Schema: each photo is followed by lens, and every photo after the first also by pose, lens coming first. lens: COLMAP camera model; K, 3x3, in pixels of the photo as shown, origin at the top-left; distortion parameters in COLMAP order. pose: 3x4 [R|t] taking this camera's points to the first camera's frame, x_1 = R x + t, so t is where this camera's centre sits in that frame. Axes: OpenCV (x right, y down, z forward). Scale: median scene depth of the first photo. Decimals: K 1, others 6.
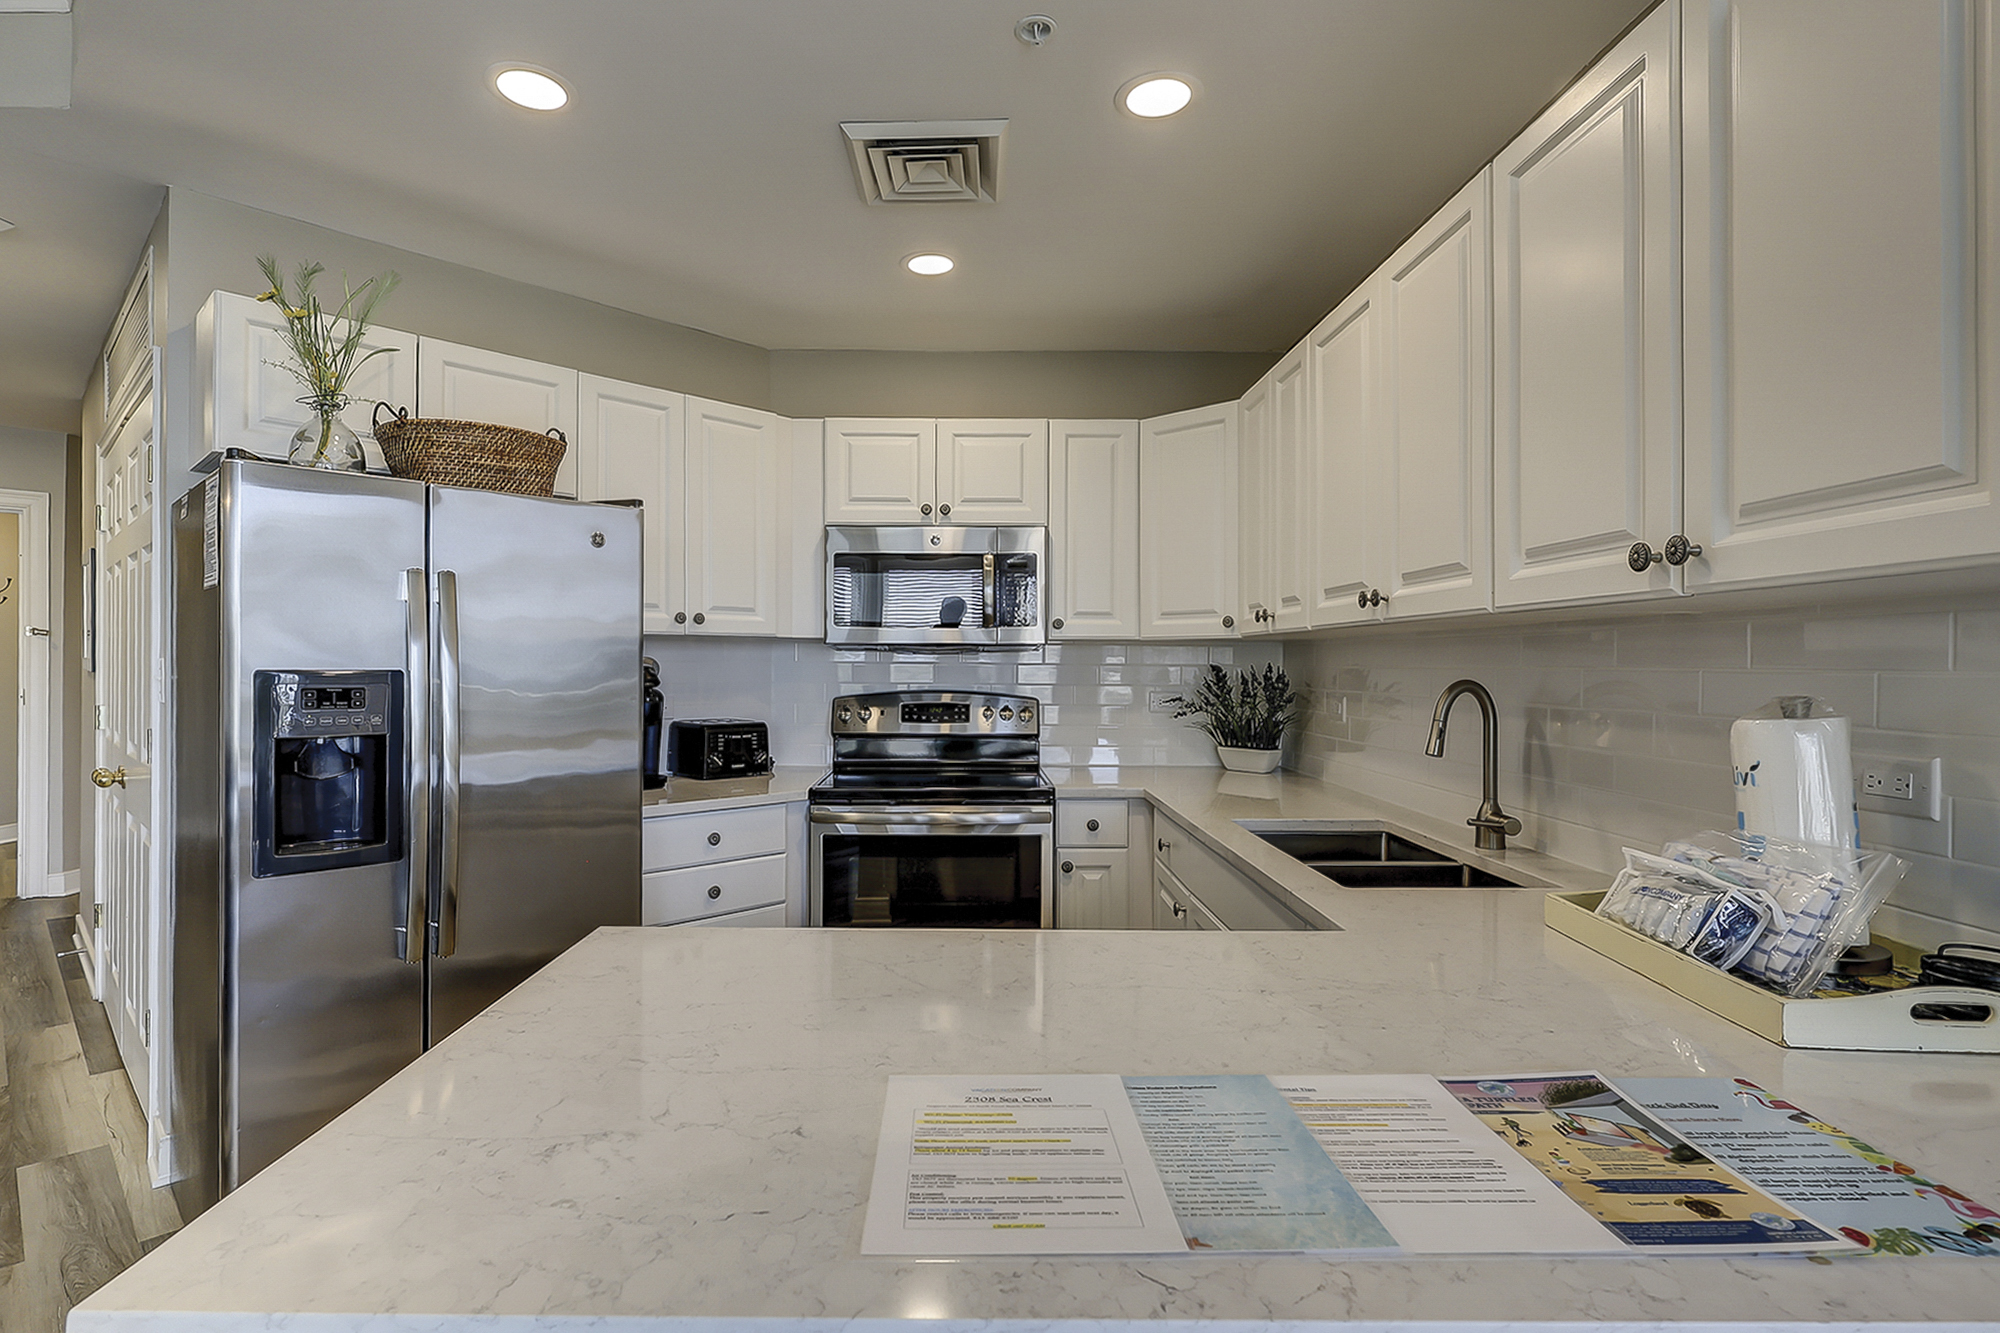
lens RADIAL K [[976.0, 0, 975.3], [0, 976.0, 660.3], [0, 0, 1]] dist [-0.008593, -0.000016]
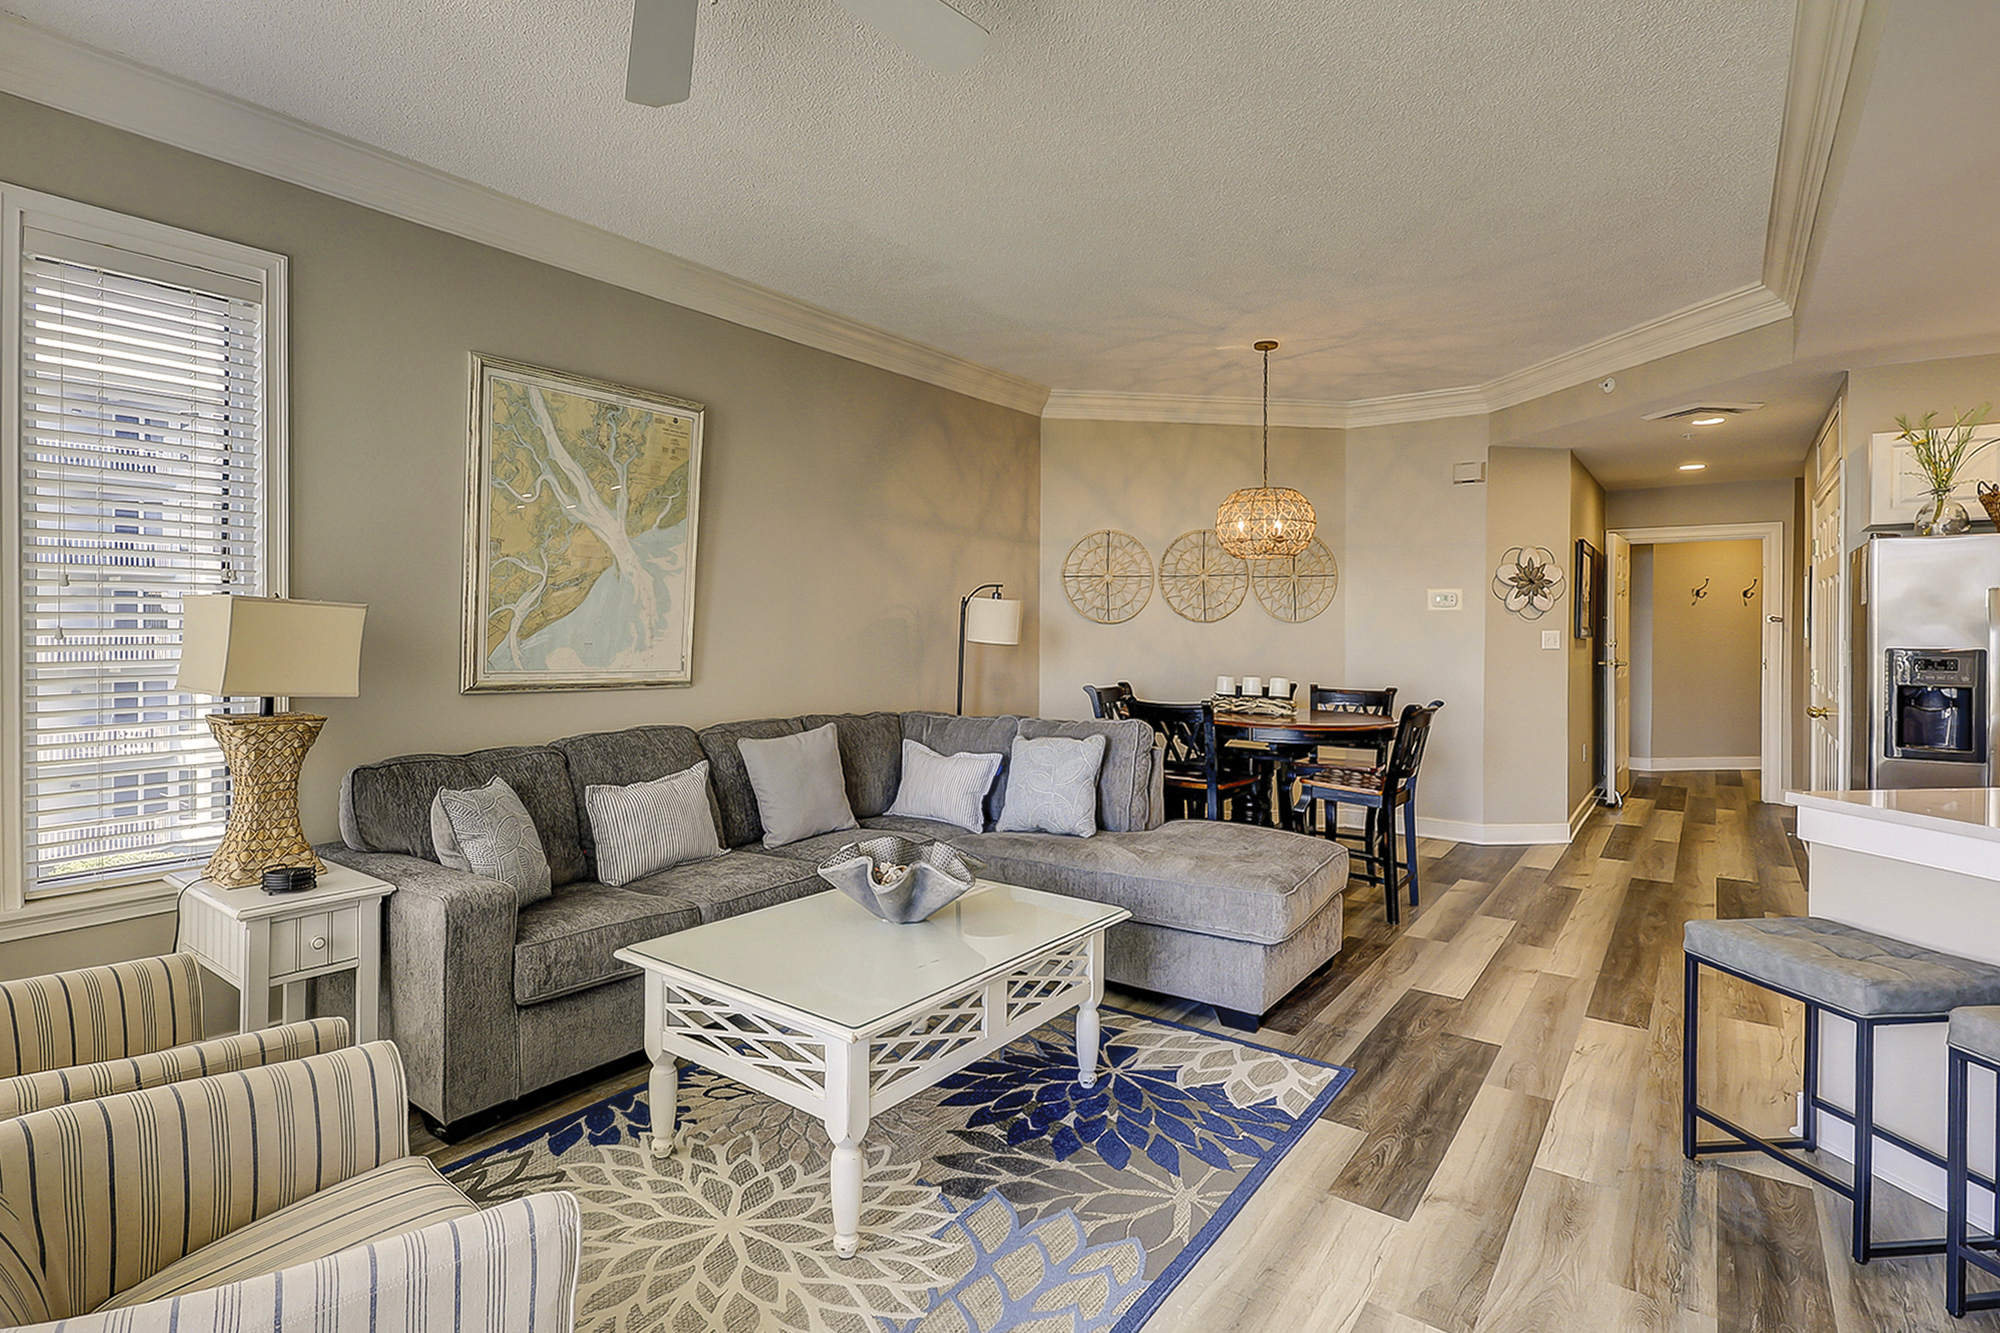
lens RADIAL K [[986.1, 0, 965.3], [0, 986.1, 639.3], [0, 0, 1]] dist [-0.002342, 0.000159]
pose [[0.113347, 0.005738, -0.993539, 0.592863], [0.003788, 0.999974, 0.006207, -0.016634], [0.993548, -0.004467, 0.113322, -0.617954]]
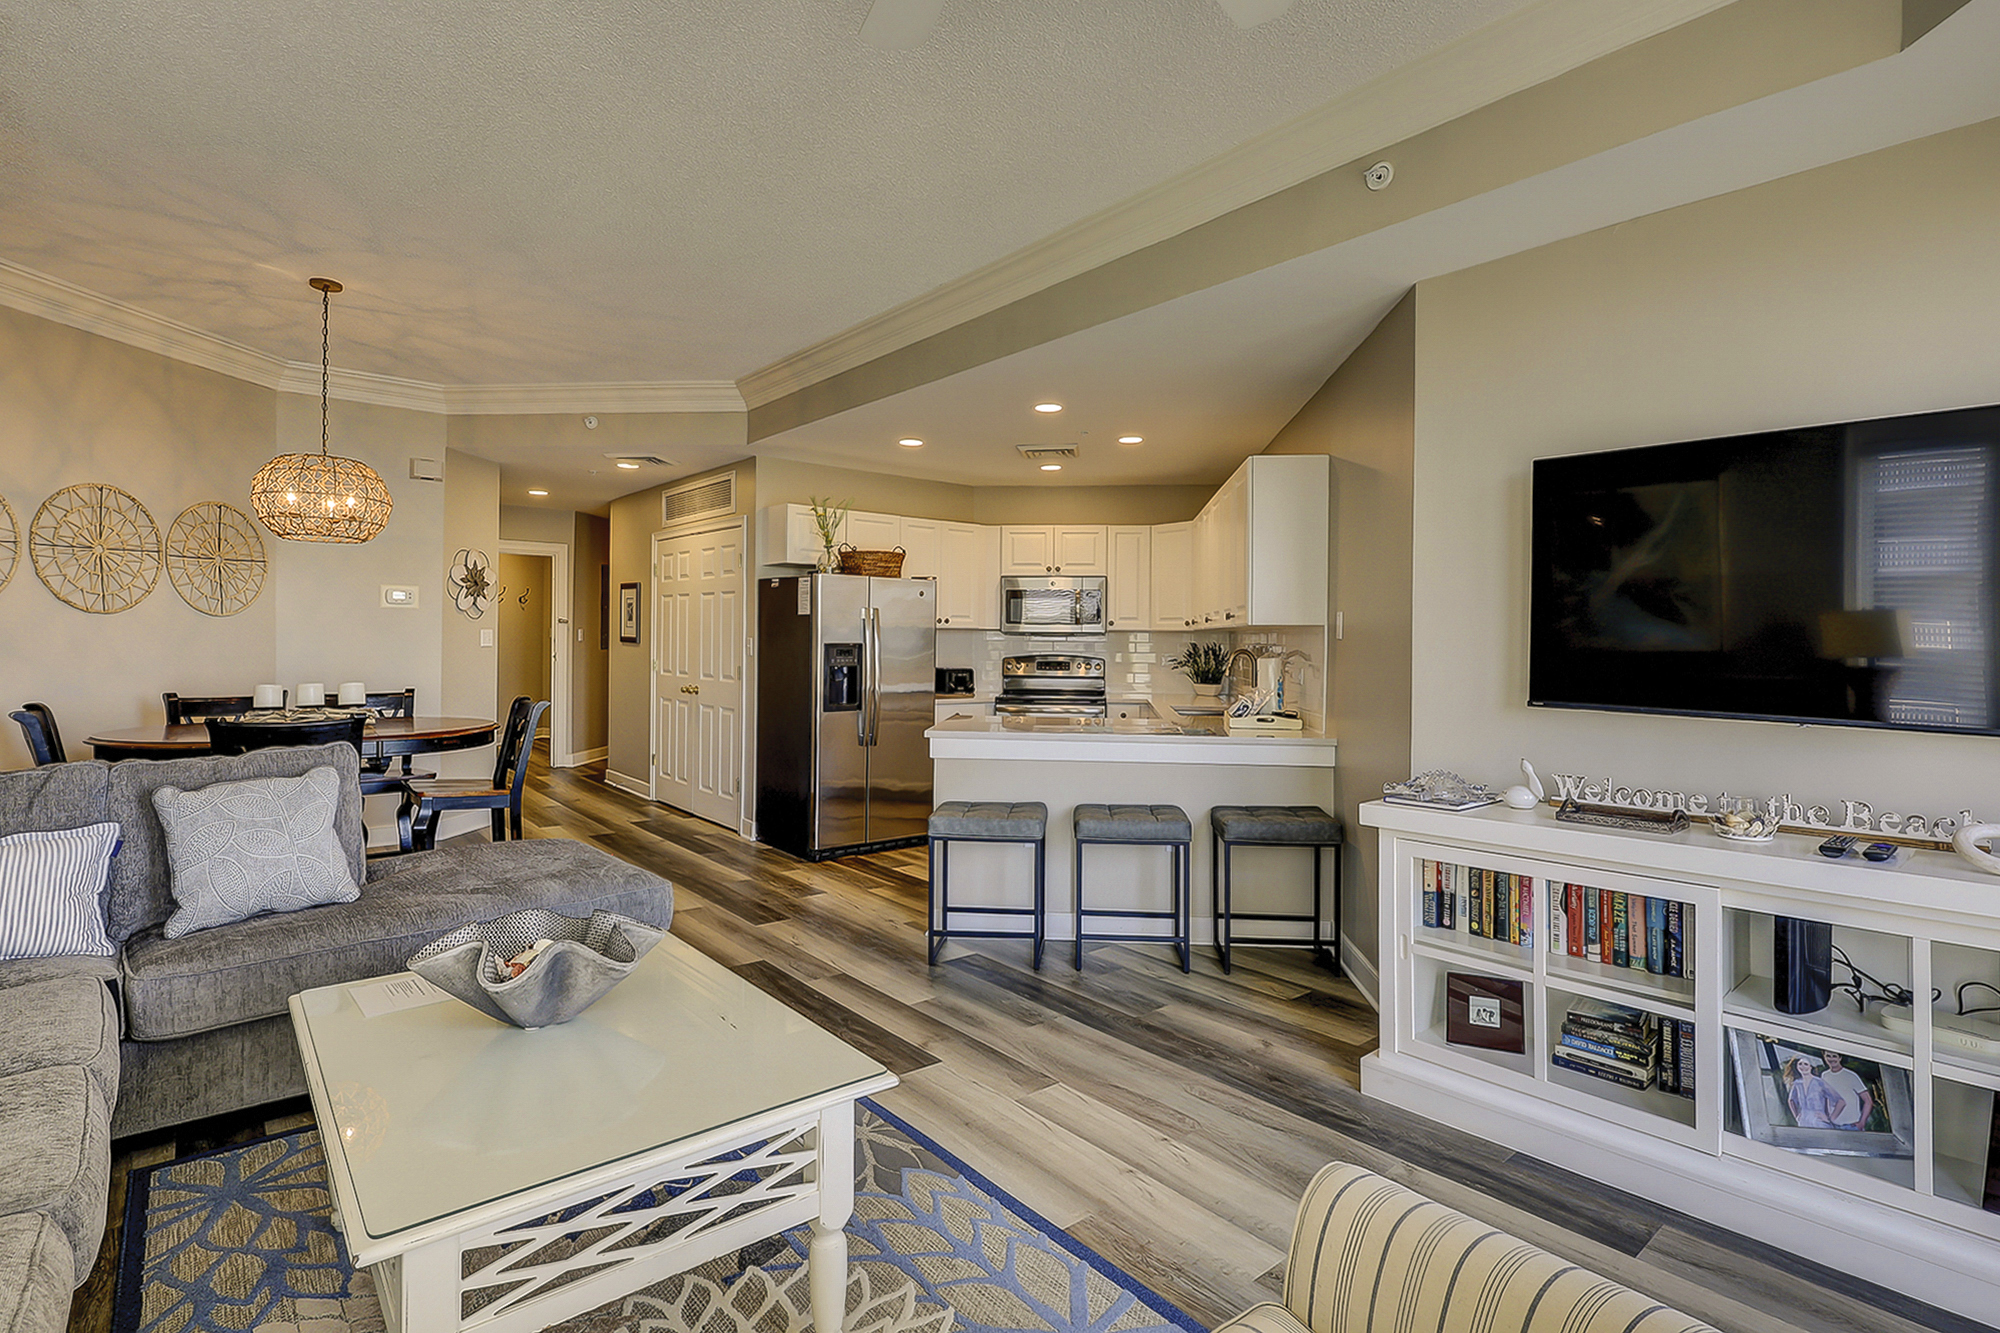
lens RADIAL K [[949.2, 0, 1001.8], [0, 949.2, 648.6], [0, 0, 1]] dist [-0.015874, -0.000201]
pose [[0.993951, 0.007093, -0.109599, 0.080947], [-0.005338, 0.999853, 0.016300, -0.014898], [0.109698, -0.015616, 0.993842, -1.145921]]
